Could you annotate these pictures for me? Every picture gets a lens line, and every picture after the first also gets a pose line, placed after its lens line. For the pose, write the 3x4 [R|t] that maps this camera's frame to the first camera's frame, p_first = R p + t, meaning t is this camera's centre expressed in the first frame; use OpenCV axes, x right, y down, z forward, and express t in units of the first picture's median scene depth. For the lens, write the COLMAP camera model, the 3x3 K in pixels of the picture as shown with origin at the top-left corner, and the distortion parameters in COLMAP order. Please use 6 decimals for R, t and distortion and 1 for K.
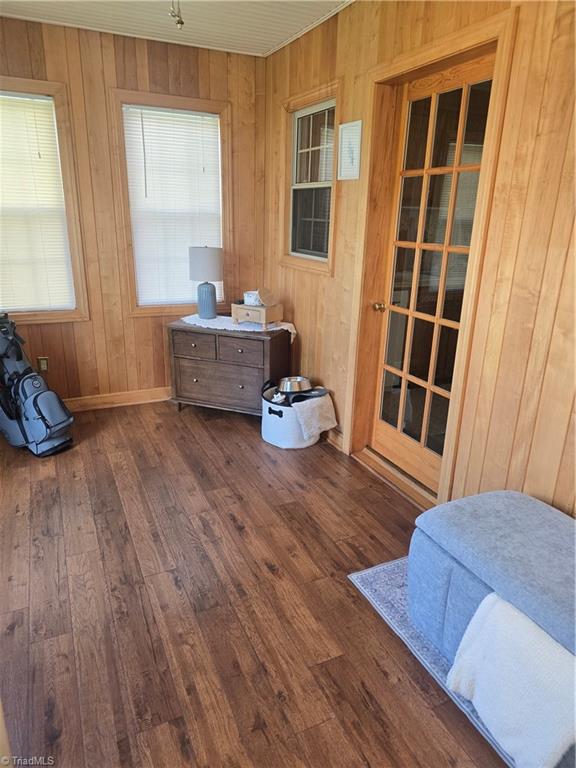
lens RADIAL K [[516.7, 0, 289.0], [0, 516.7, 380.2], [0, 0, 1]] dist [0.039786, -0.025427]
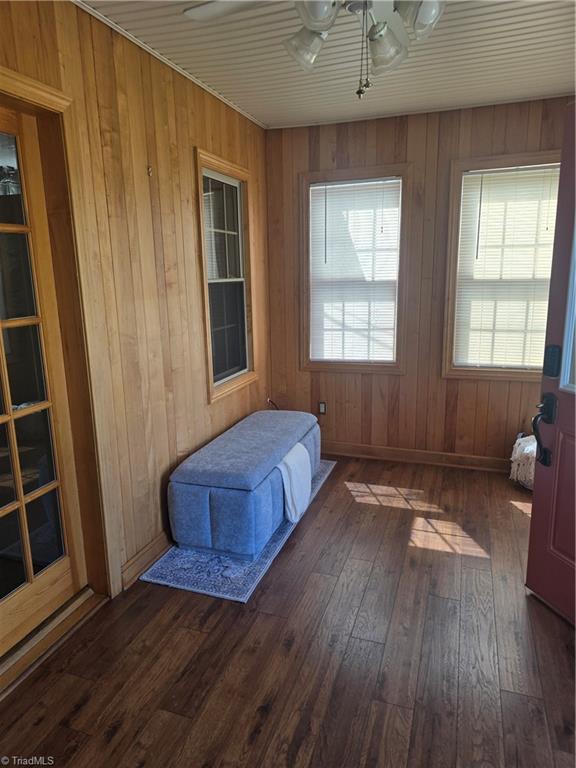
lens RADIAL K [[516.7, 0, 285.5], [0, 516.7, 382.0], [0, 0, 1]] dist [0.039786, -0.025427]
pose [[-0.716315, -0.156086, 0.680096, -0.668519], [0.220637, 0.873987, 0.432973, -0.520203], [-0.661976, 0.460199, -0.591612, 1.500498]]
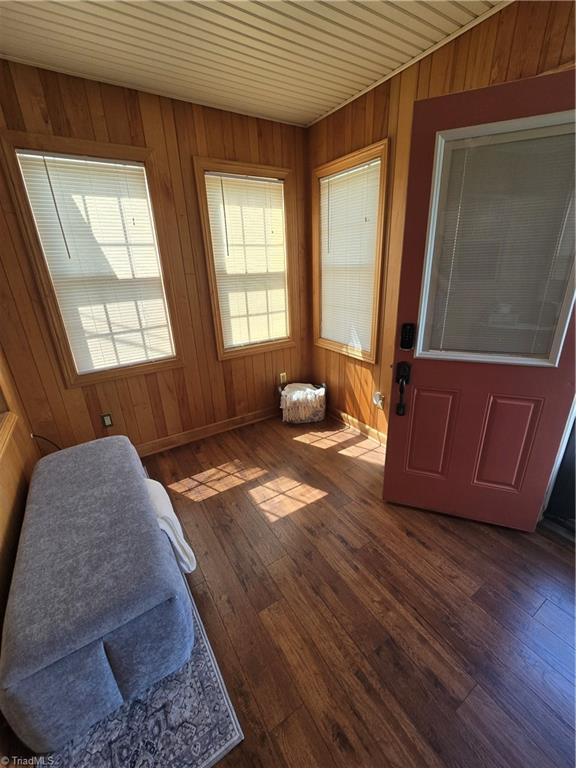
lens RADIAL K [[314.7, 0, 295.3], [0, 314.7, 382.5], [0, 0, 1]] dist [-0.002818, -0.000897]
pose [[-0.990177, 0.055631, -0.128278, 0.072929], [-0.036986, 0.780546, 0.624003, -0.370606], [0.134841, 0.622618, -0.770821, 1.135922]]
